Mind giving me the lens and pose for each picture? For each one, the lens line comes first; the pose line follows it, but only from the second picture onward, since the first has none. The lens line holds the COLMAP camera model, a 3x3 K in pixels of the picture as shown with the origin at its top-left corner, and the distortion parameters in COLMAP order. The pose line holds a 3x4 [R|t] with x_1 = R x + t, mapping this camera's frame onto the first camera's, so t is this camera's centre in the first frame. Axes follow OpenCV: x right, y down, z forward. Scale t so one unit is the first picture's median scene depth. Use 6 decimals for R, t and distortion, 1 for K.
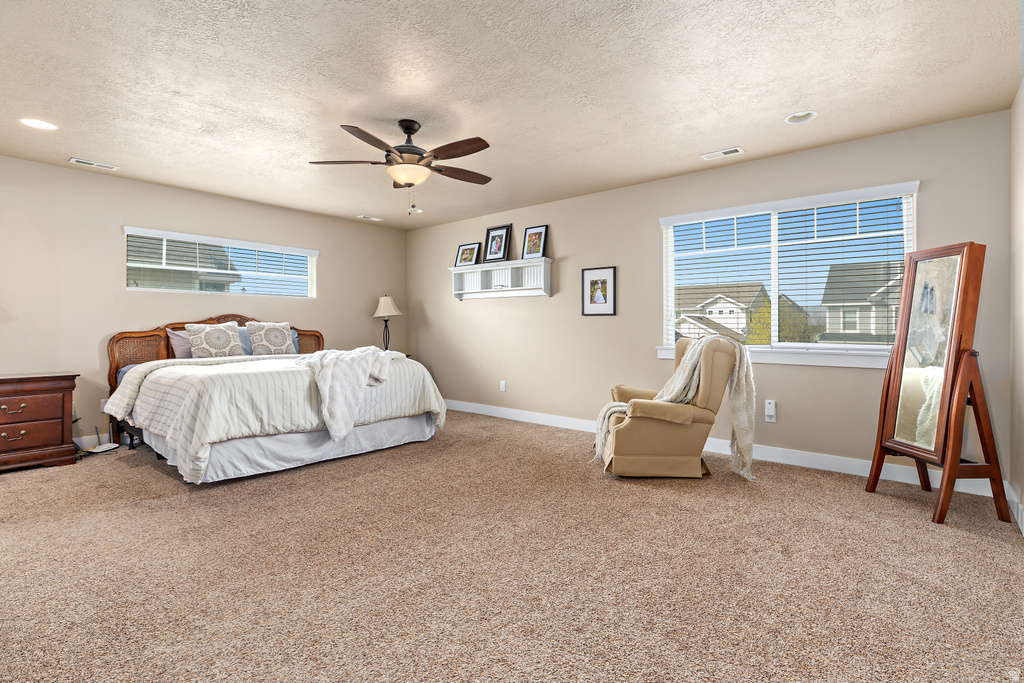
lens RADIAL K [[482.5, 0, 522.8], [0, 482.5, 330.3], [0, 0, 1]] dist [-0.000485, 0.000035]
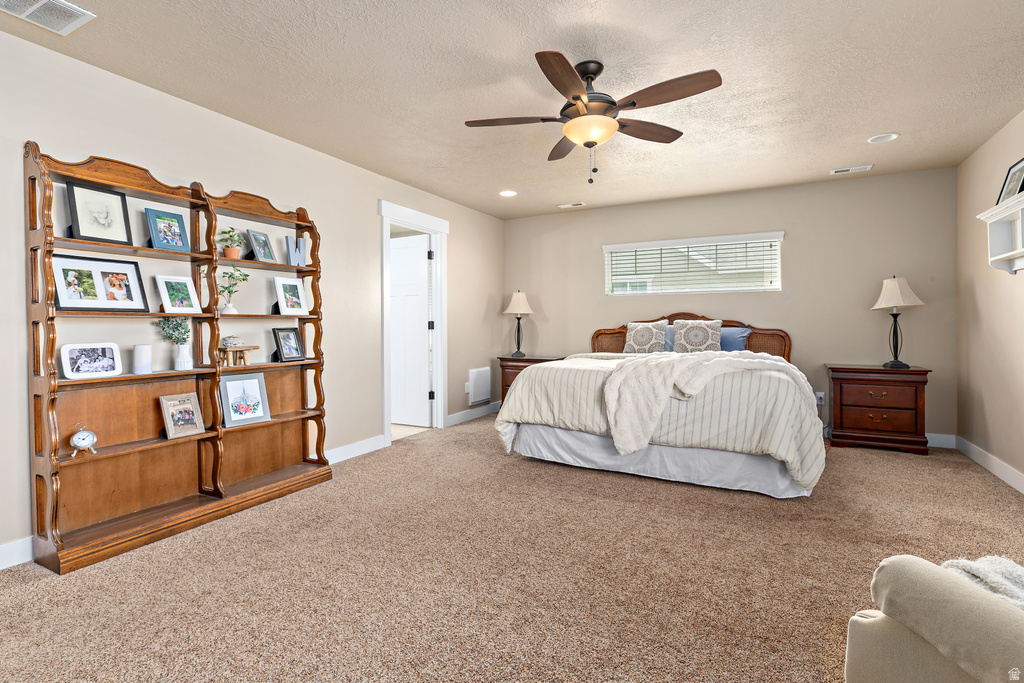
lens RADIAL K [[482.5, 0, 522.8], [0, 482.5, 330.3], [0, 0, 1]] dist [-0.000485, 0.000035]
pose [[0.206971, 0.008284, -0.978312, 0.450659], [-0.002374, 0.999965, 0.007966, -0.005082], [0.978344, 0.000673, 0.206983, 0.646651]]
